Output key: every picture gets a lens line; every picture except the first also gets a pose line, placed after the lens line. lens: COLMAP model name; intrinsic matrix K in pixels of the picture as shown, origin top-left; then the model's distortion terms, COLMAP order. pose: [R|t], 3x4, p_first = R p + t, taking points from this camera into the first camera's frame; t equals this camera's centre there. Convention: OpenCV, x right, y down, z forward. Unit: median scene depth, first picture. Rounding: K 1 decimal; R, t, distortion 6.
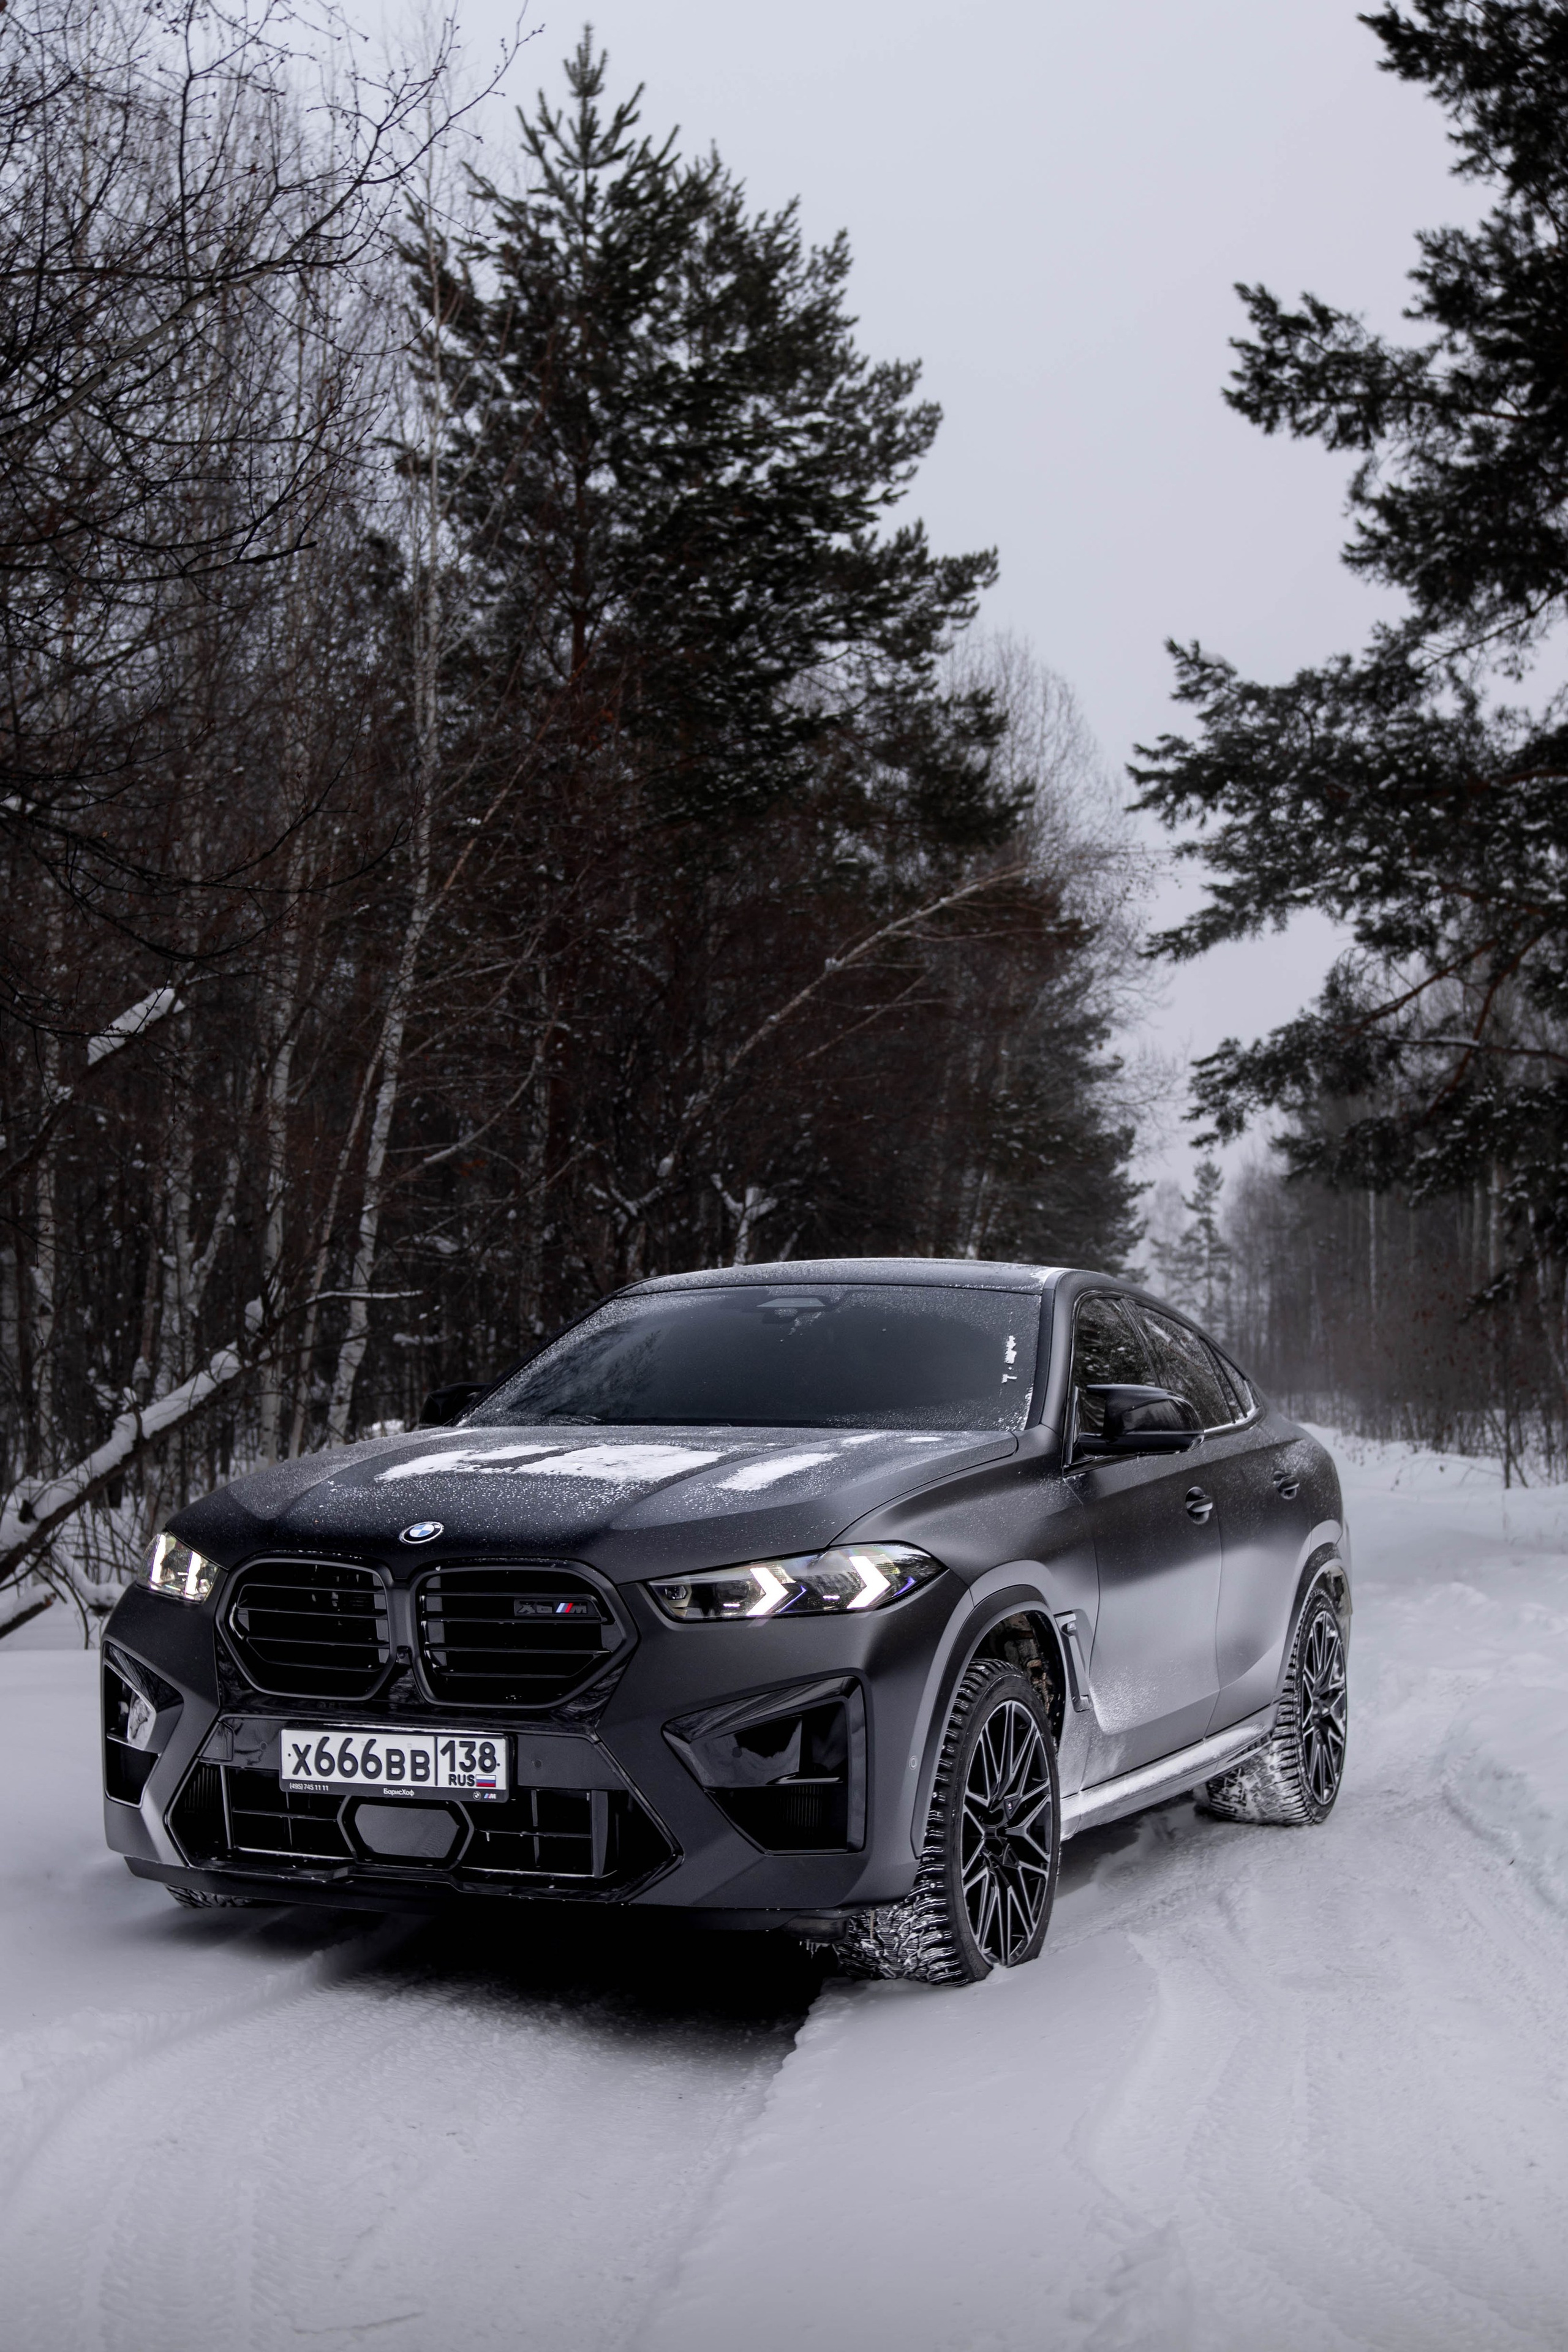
lens RADIAL K [[3026.2, 0, 822.5], [0, 3026.2, 1411.4], [0, 0, 1]] dist [0.029730, 0.000000]
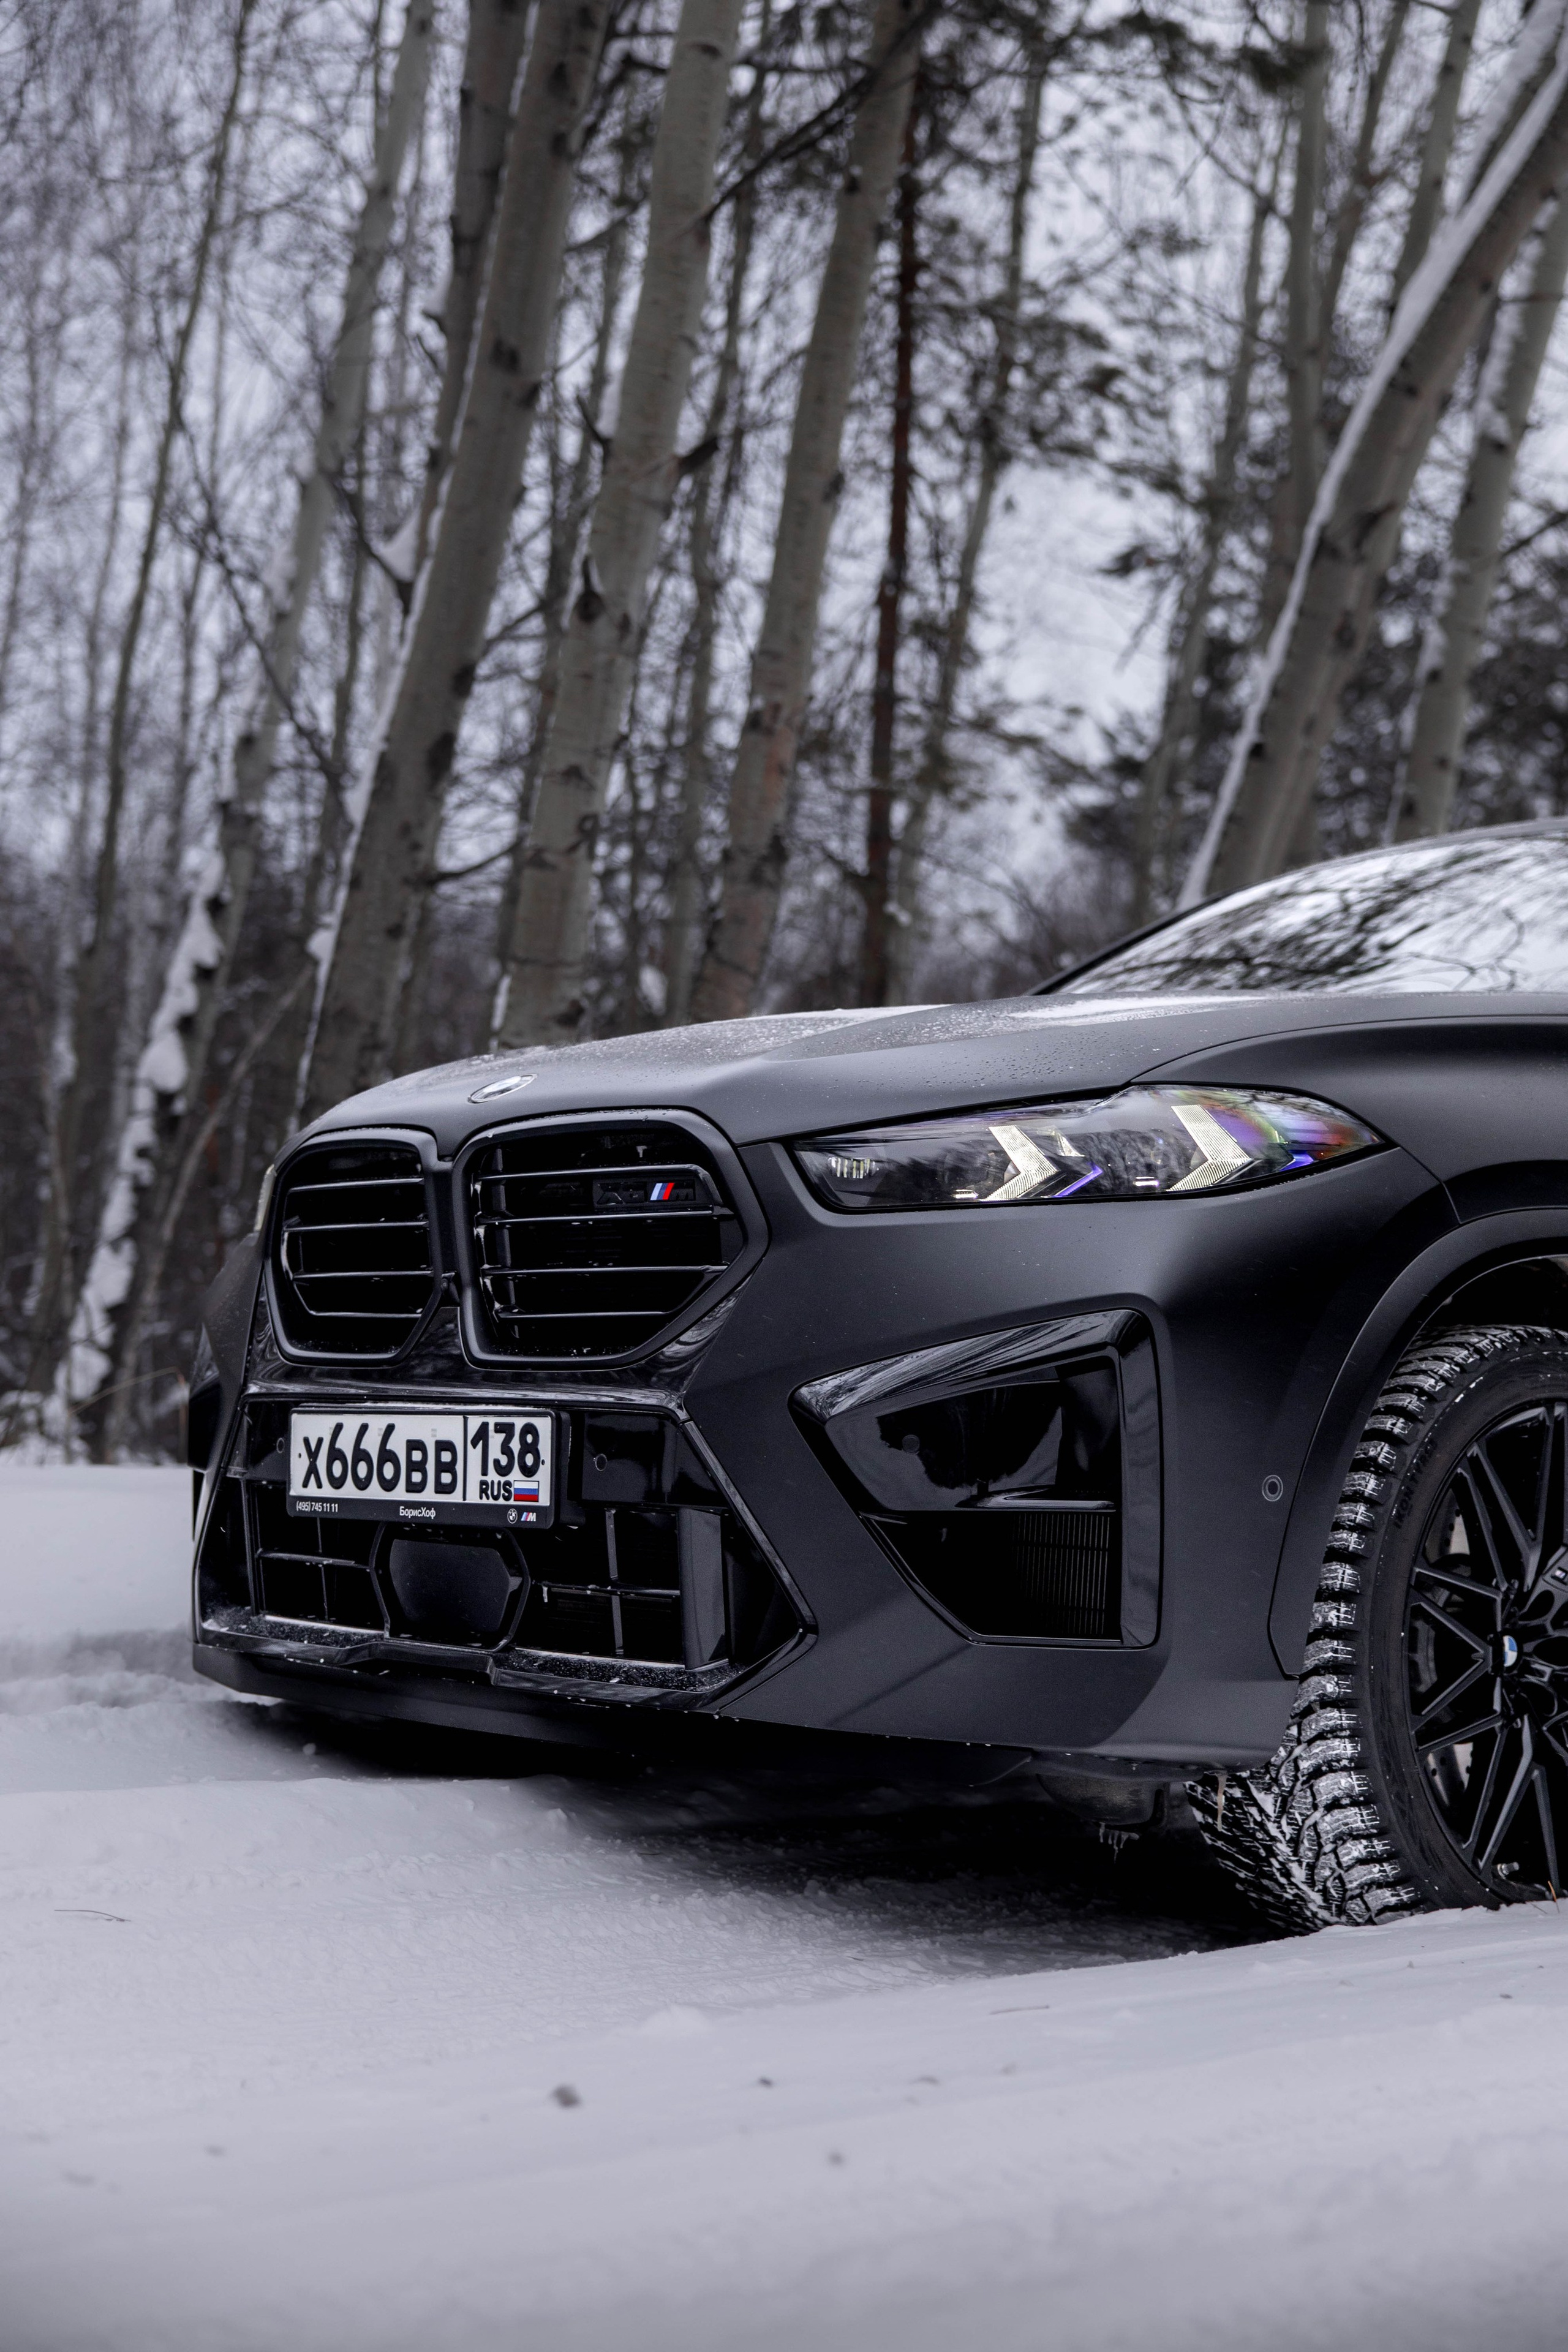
lens RADIAL K [[3191.0, 0, 767.4], [0, 3191.0, 1157.1], [0, 0, 1]] dist [-0.006617, 0.000000]
pose [[0.905847, -0.016524, -0.423283, 0.183561], [-0.022382, 0.995976, -0.086779, 0.108266], [0.423013, 0.088083, 0.901832, 0.459950]]
